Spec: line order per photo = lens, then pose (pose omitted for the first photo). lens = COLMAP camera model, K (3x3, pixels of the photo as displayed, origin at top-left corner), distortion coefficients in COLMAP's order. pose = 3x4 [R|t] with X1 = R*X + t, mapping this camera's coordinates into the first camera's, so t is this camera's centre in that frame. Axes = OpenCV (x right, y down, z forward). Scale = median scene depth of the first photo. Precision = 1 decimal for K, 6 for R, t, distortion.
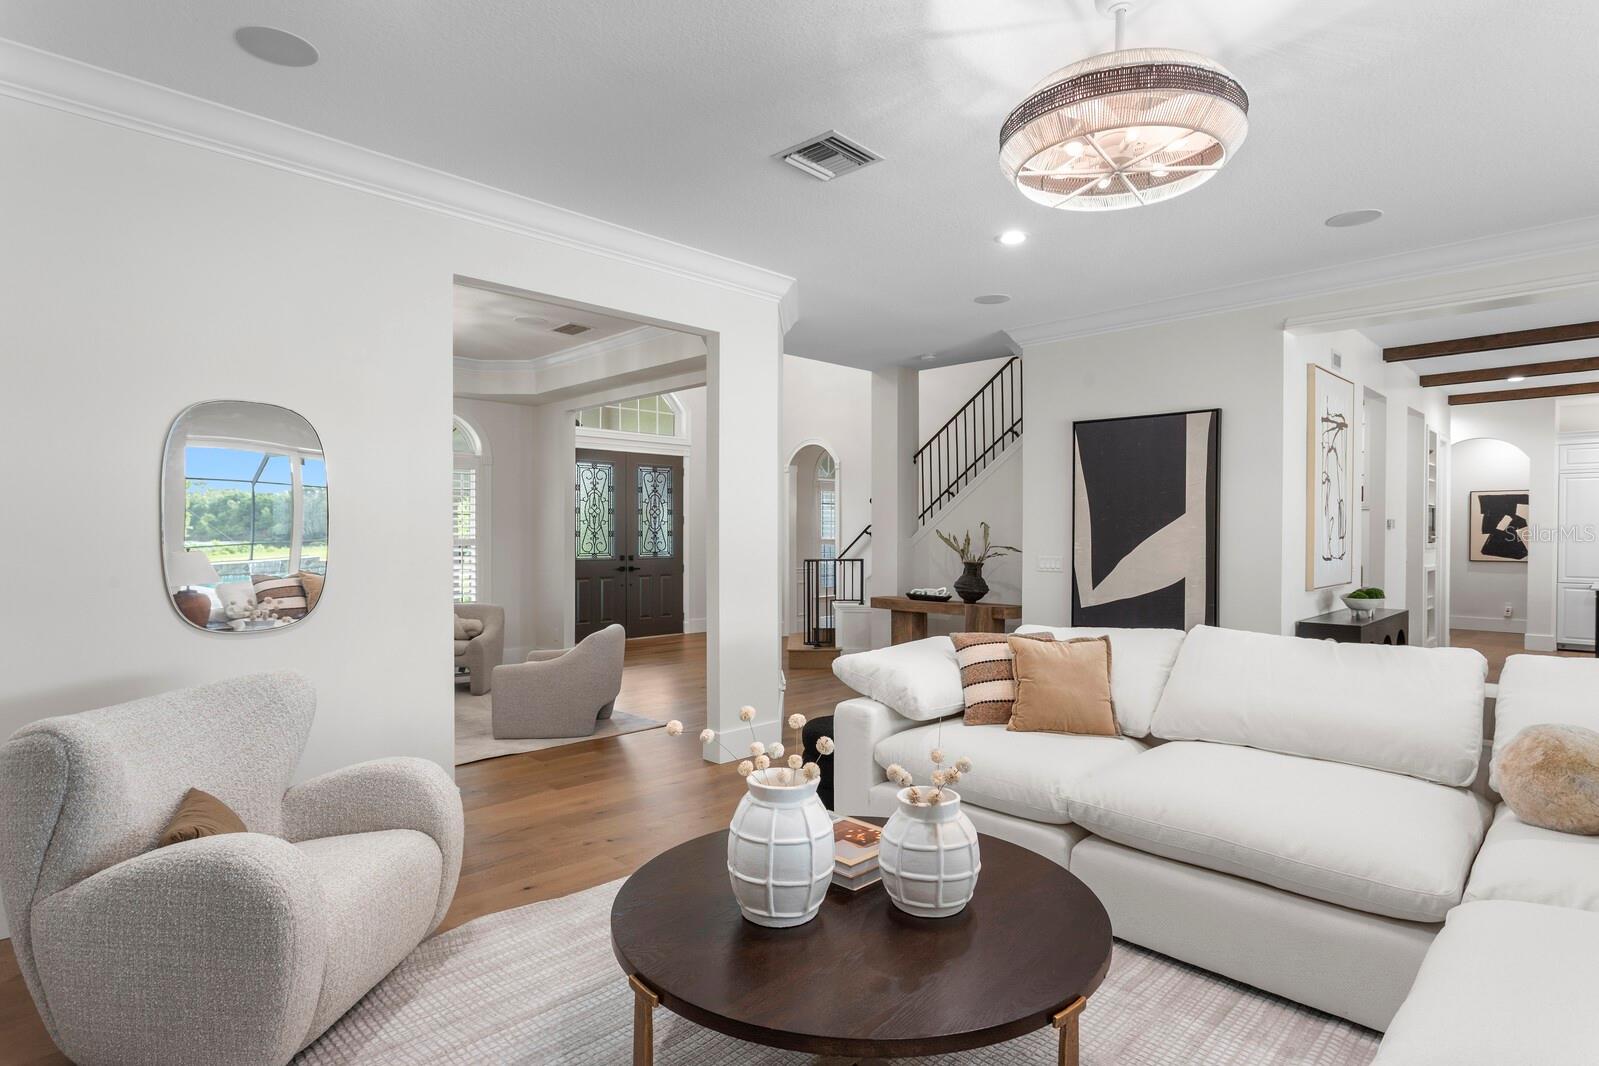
lens RADIAL K [[830.5, 0, 799.5], [0, 830.5, 533.0], [0, 0, 1]] dist [-0.000101, -0.000004]
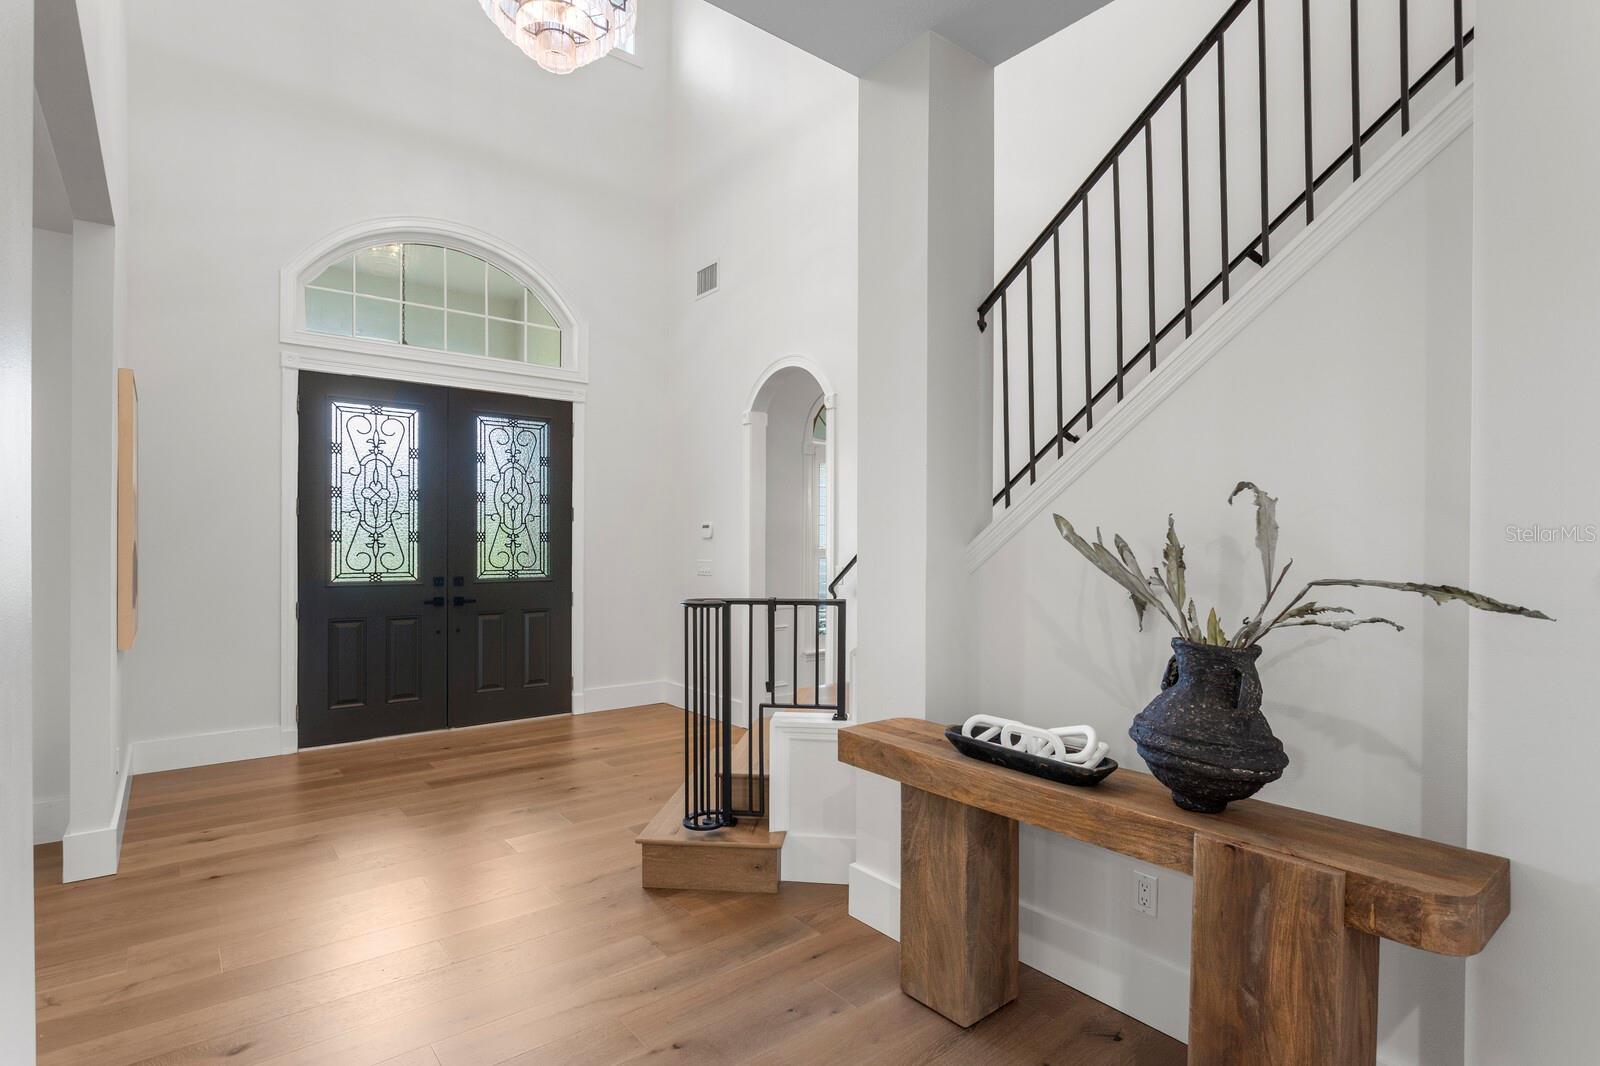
lens RADIAL K [[786.9, 0, 792.7], [0, 786.9, 535.4], [0, 0, 1]] dist [-0.004087, 0.000400]
pose [[0.993576, 0.003575, -0.113112, 0.080181], [-0.004796, 0.999933, -0.010528, 0.004634], [0.113067, 0.011003, 0.993526, 0.544982]]
